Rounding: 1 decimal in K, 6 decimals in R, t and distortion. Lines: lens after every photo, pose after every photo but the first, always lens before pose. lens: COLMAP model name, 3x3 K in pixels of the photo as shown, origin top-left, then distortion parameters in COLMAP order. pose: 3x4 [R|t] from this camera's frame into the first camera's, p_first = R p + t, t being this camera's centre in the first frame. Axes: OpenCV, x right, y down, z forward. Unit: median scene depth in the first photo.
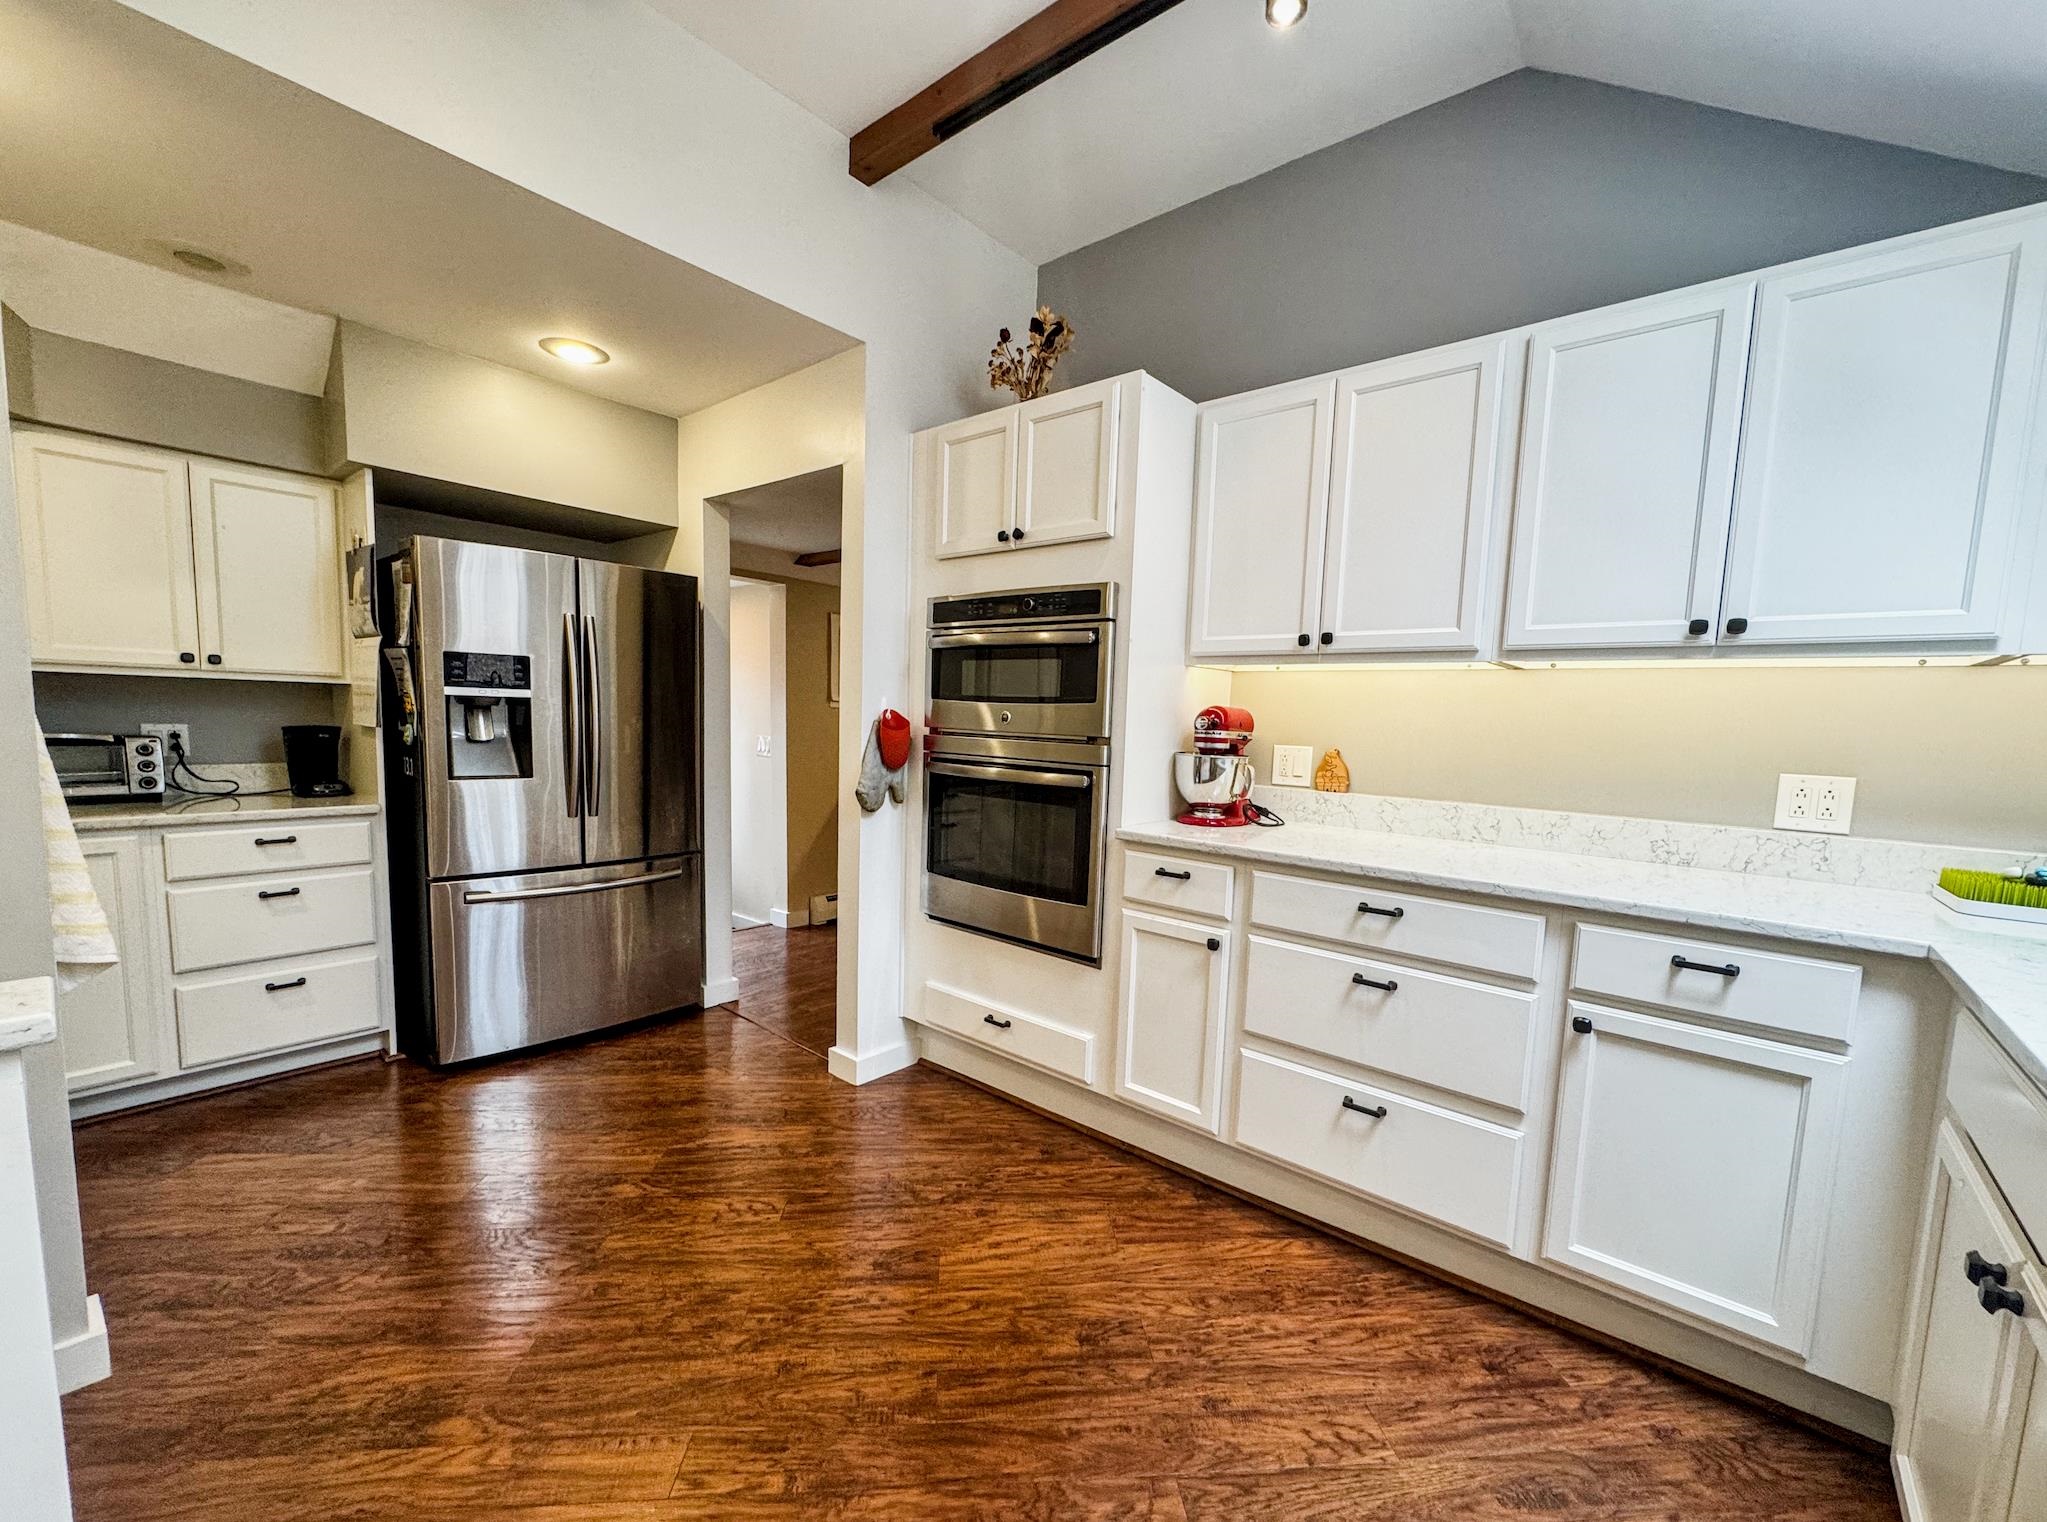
lens RADIAL K [[827.3, 0, 1036.6], [0, 827.3, 805.1], [0, 0, 1]] dist [-0.002410, 0.000034]
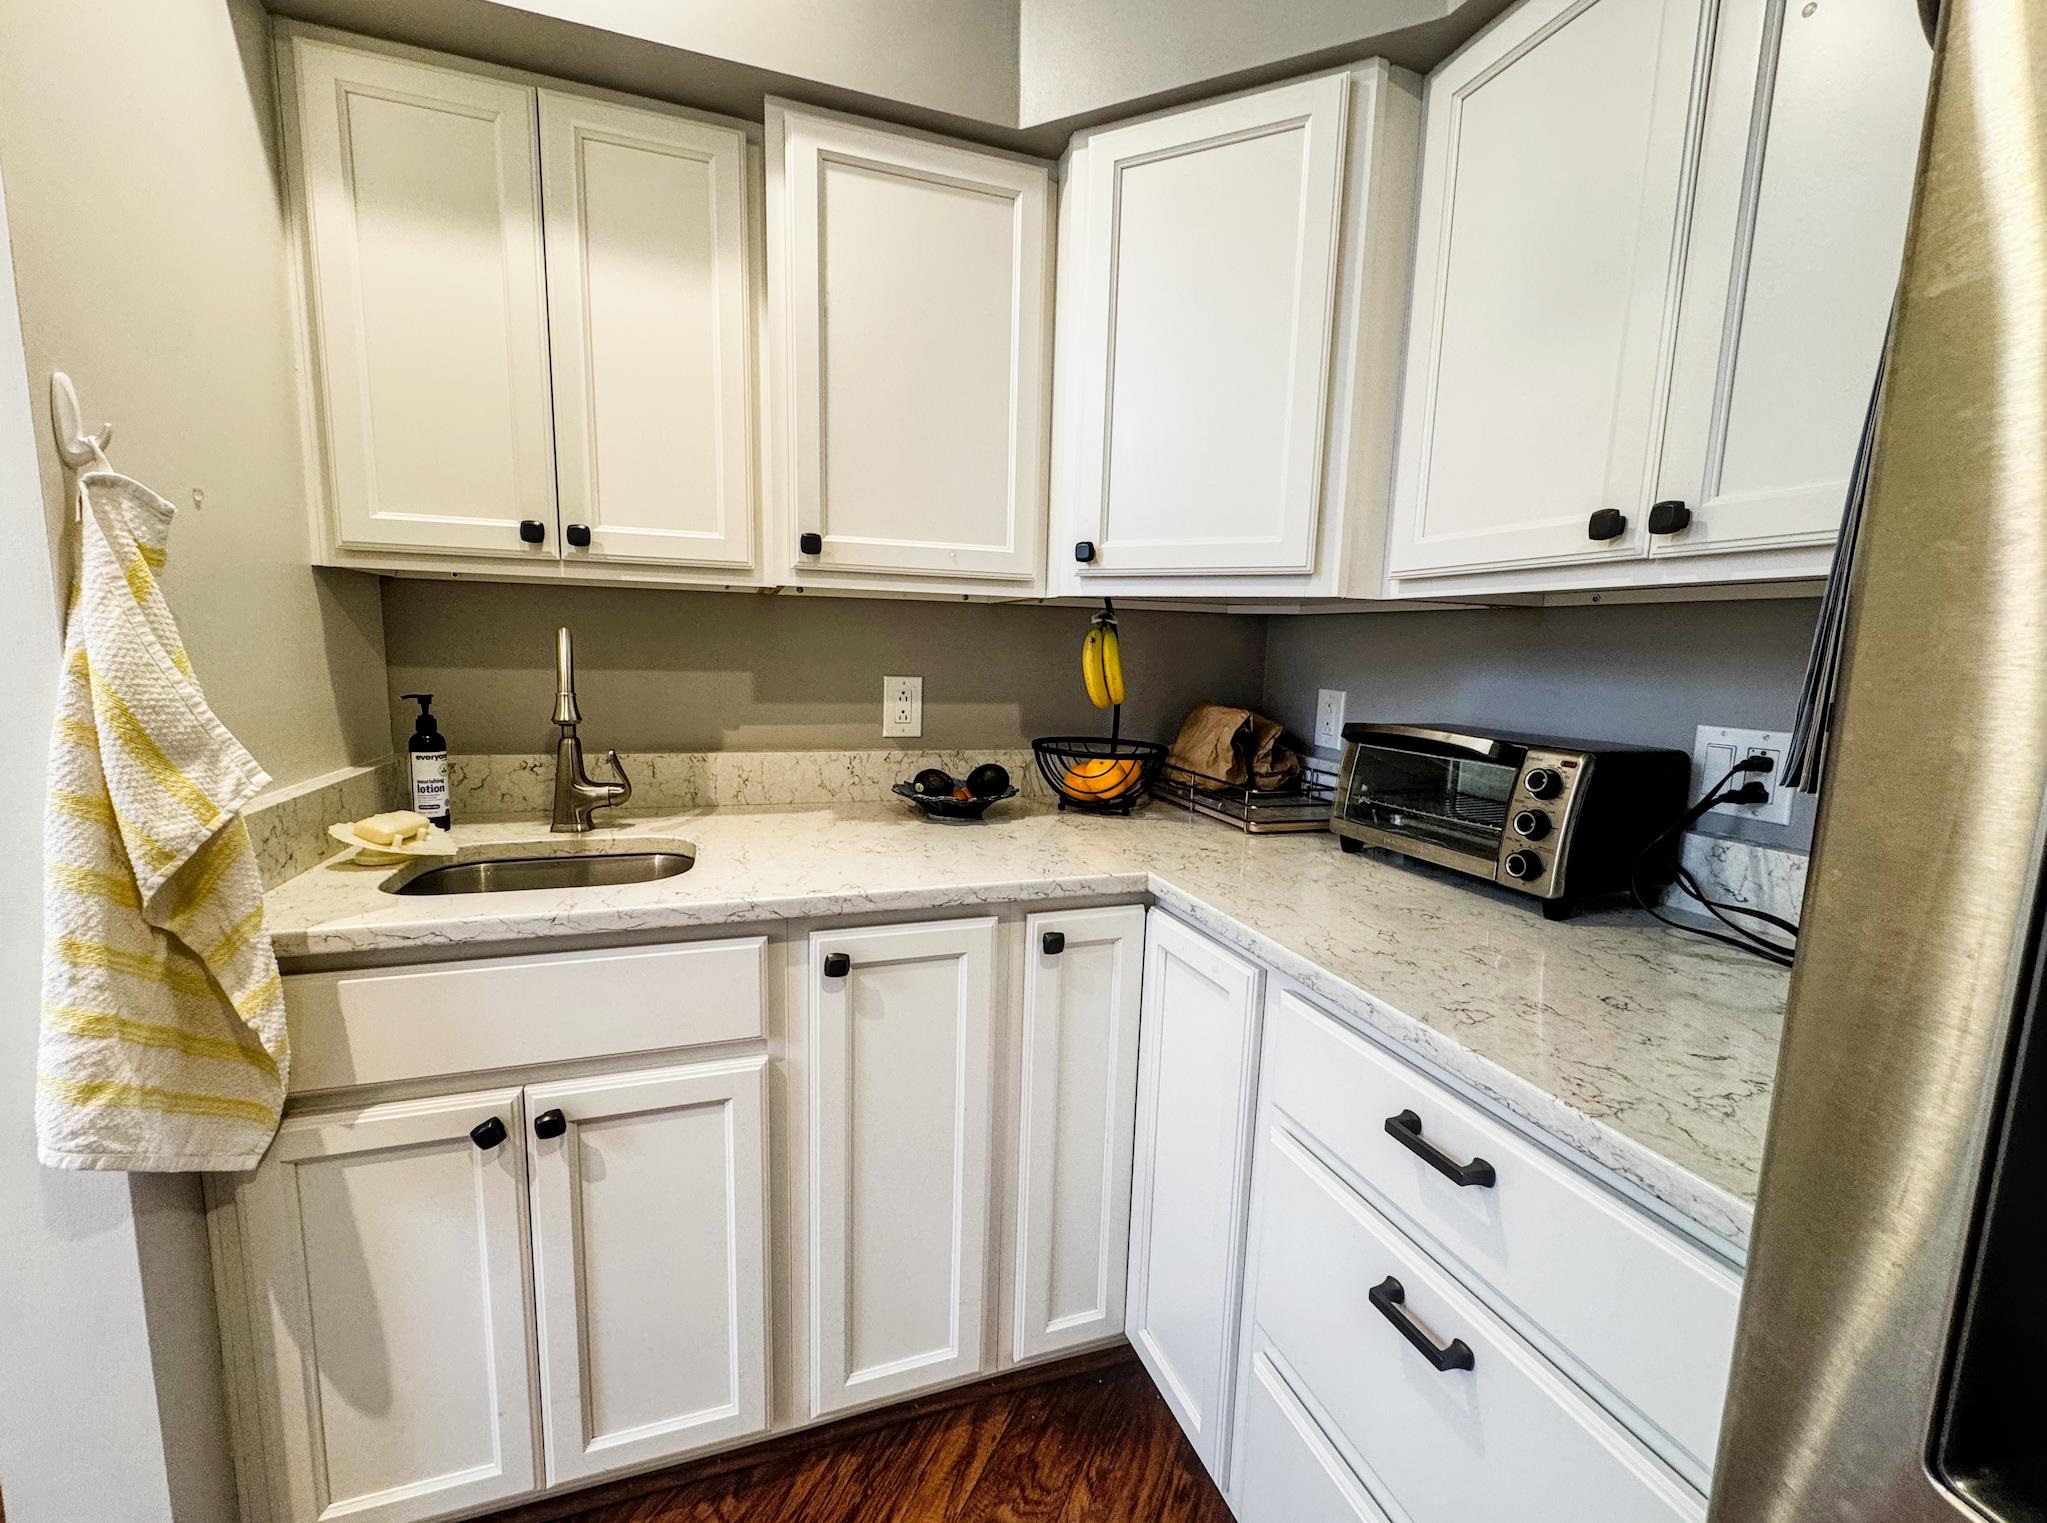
lens RADIAL K [[827.3, 0, 1021.1], [0, 827.3, 763.2], [0, 0, 1]] dist [-0.002410, 0.000034]
pose [[-0.515163, 0.066527, -0.854507, -0.674234], [-0.139120, 0.977271, 0.159957, -0.115912], [0.845726, 0.201283, -0.494198, 1.080378]]
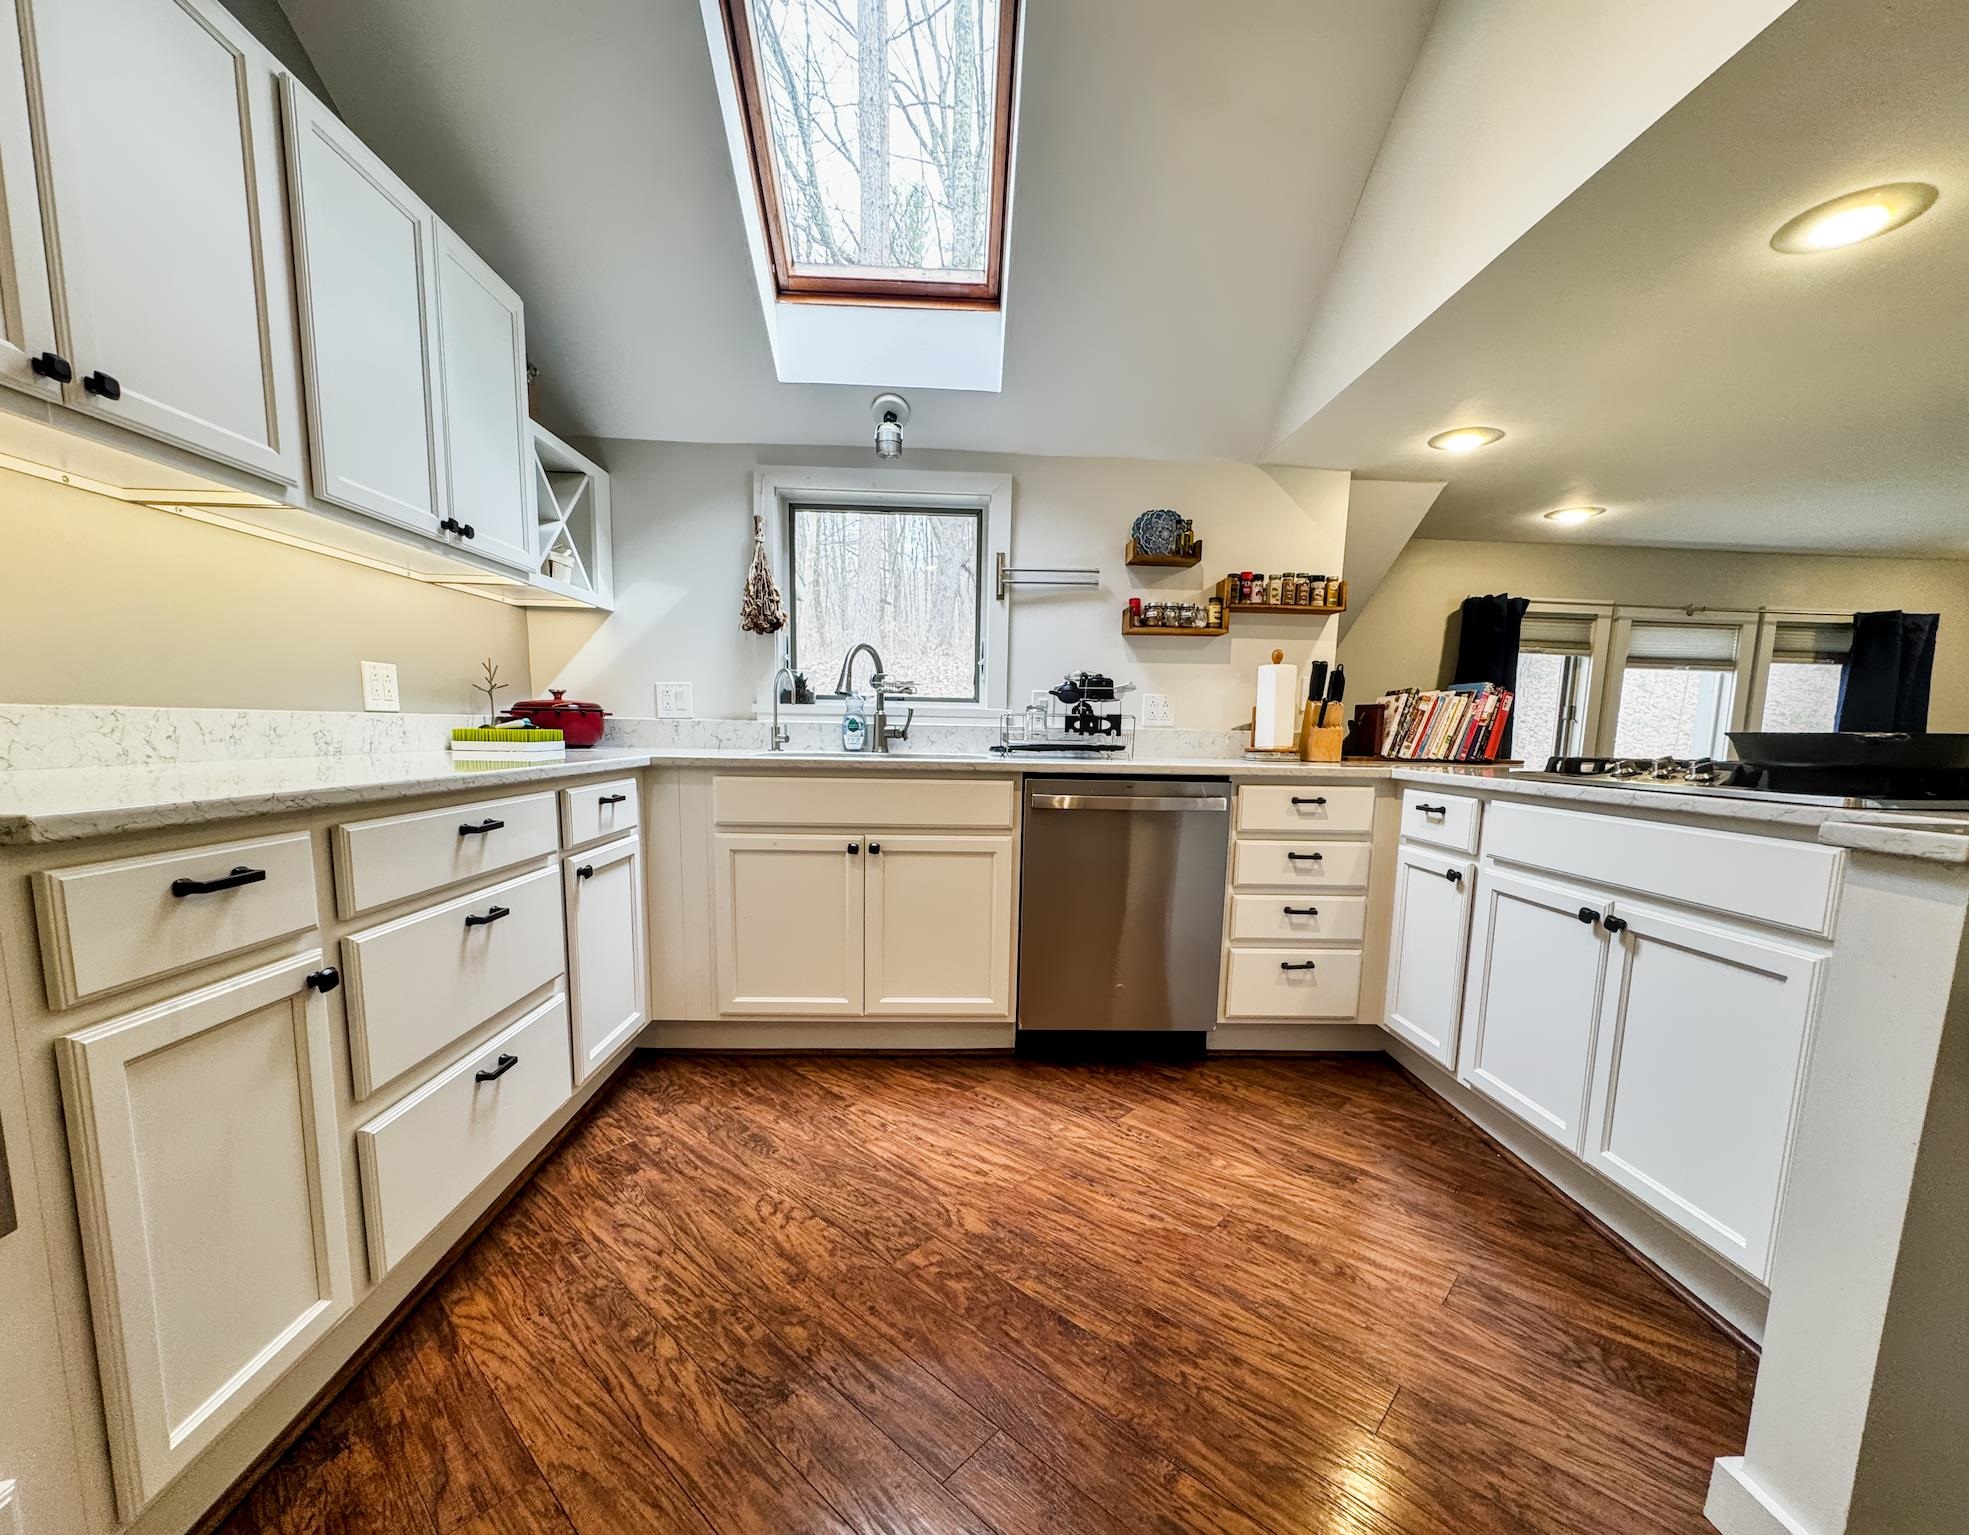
lens RADIAL K [[821.9, 0, 984.6], [0, 821.9, 836.4], [0, 0, 1]] dist [-0.002283, 0.000000]
pose [[-0.674168, -0.146798, 0.723842, -0.390142], [0.031271, 0.973497, 0.226554, -0.024671], [-0.737916, 0.175371, -0.651710, 0.895035]]
